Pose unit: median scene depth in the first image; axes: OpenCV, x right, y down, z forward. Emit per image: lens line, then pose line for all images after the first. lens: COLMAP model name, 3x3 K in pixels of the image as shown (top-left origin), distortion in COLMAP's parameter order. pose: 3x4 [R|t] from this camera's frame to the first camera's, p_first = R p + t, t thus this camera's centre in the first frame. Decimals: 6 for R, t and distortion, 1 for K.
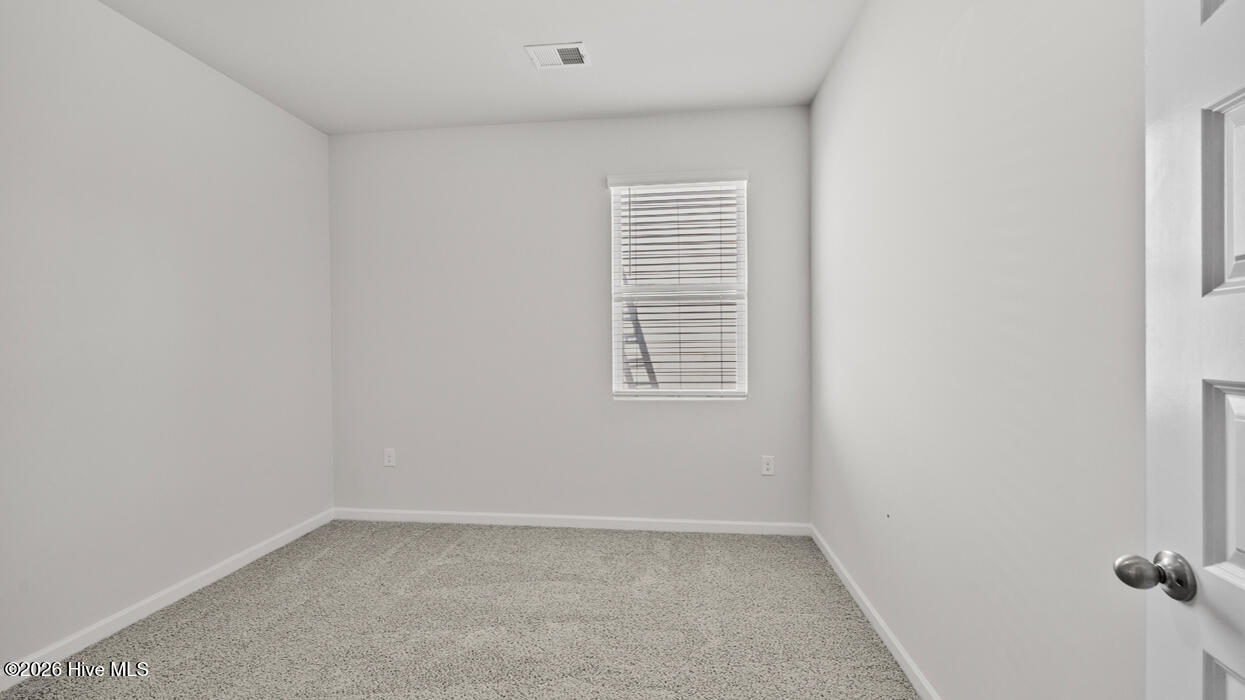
lens RADIAL K [[521.9, 0, 622.5], [0, 521.9, 350.0], [0, 0, 1]] dist [-0.001185, -0.000064]
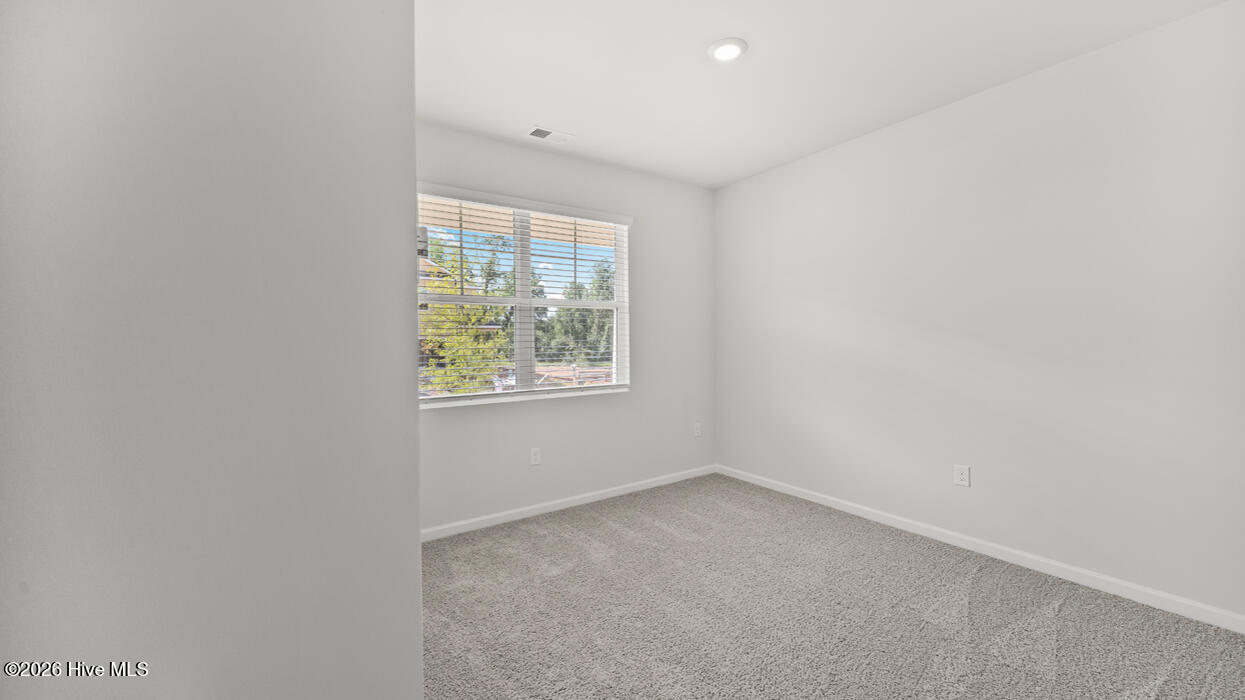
lens RADIAL K [[521.9, 0, 622.5], [0, 521.9, 350.0], [0, 0, 1]] dist [-0.001185, -0.000064]
pose [[0.716106, -0.013212, 0.697866, -0.757508], [0.025997, 0.999632, -0.007752, 0.001542], [-0.697507, 0.023694, 0.716186, 0.075104]]
